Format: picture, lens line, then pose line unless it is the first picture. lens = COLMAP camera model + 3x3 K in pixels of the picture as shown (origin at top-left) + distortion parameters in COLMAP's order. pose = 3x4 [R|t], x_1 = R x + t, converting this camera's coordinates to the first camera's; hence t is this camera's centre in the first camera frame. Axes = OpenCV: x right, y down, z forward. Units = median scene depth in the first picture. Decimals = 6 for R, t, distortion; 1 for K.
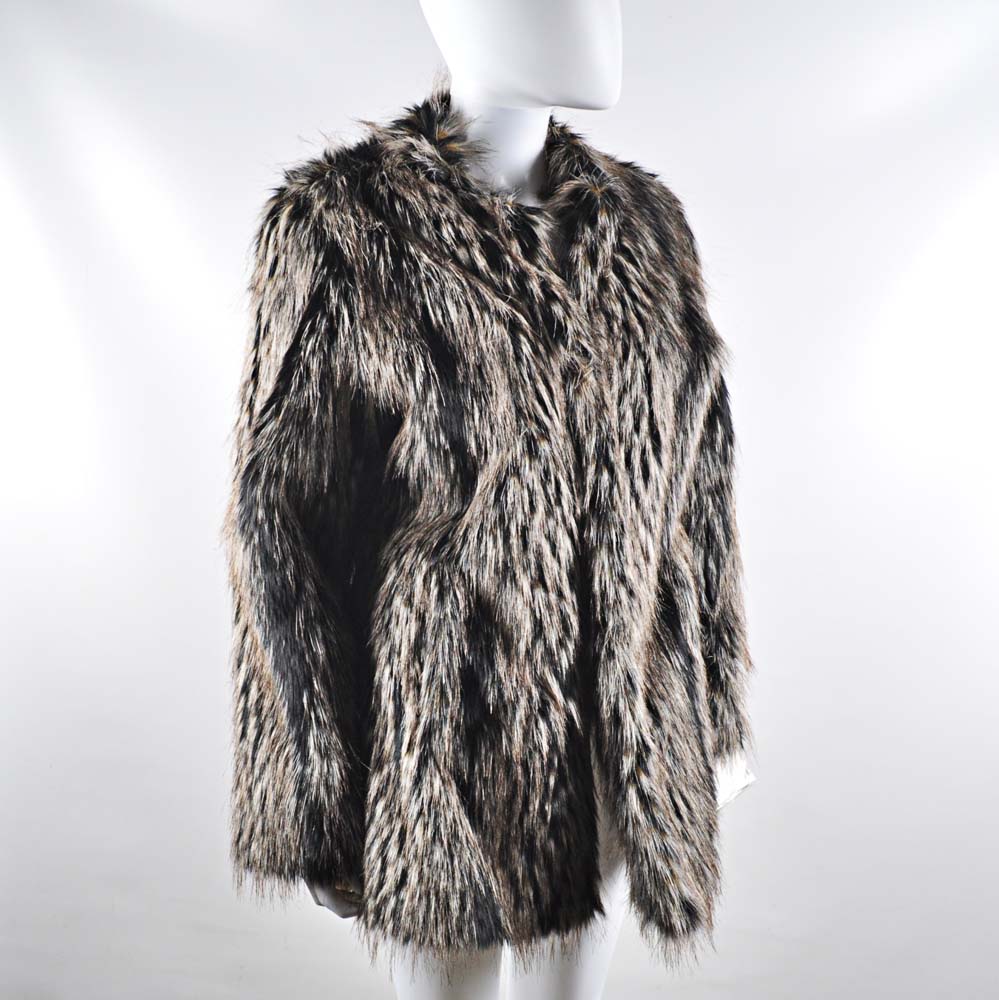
lens RADIAL K [[1339.0, 0, 499.1], [0, 1339.0, 530.5], [0, 0, 1]] dist [-0.098170, 0.001145]
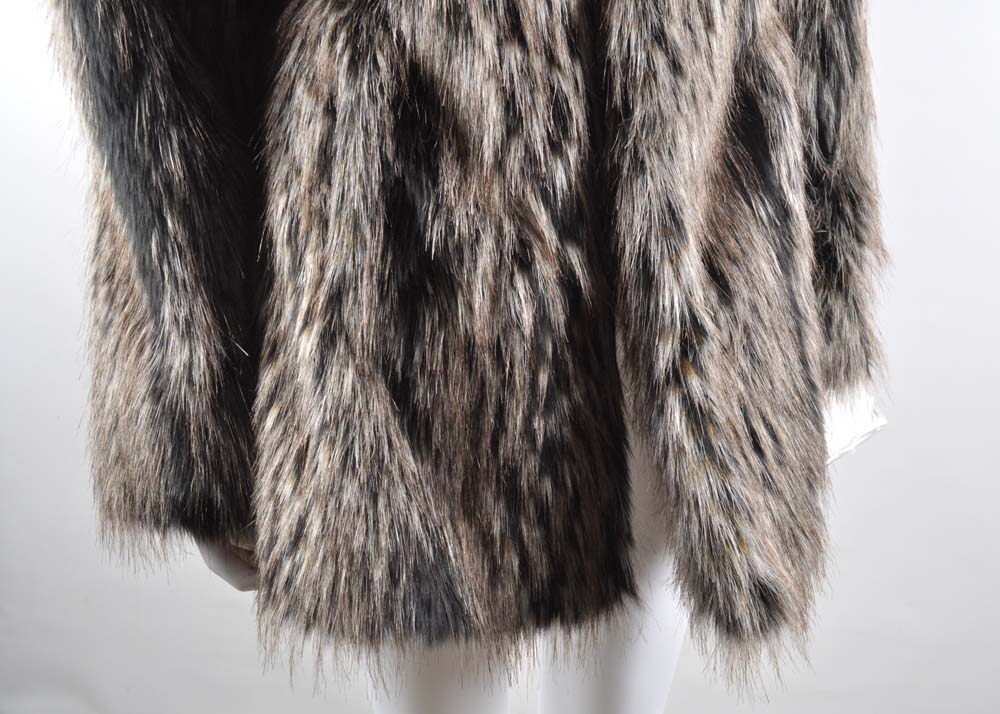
lens RADIAL K [[1293.5, 0, 500.0], [0, 1293.5, 357.0], [0, 0, 1]] dist [-0.077666, -0.016036]
pose [[0.993727, 0.016583, -0.110592, 0.085715], [-0.006120, 0.995526, 0.094286, 0.121125], [0.111661, -0.093018, 0.989383, 0.411173]]
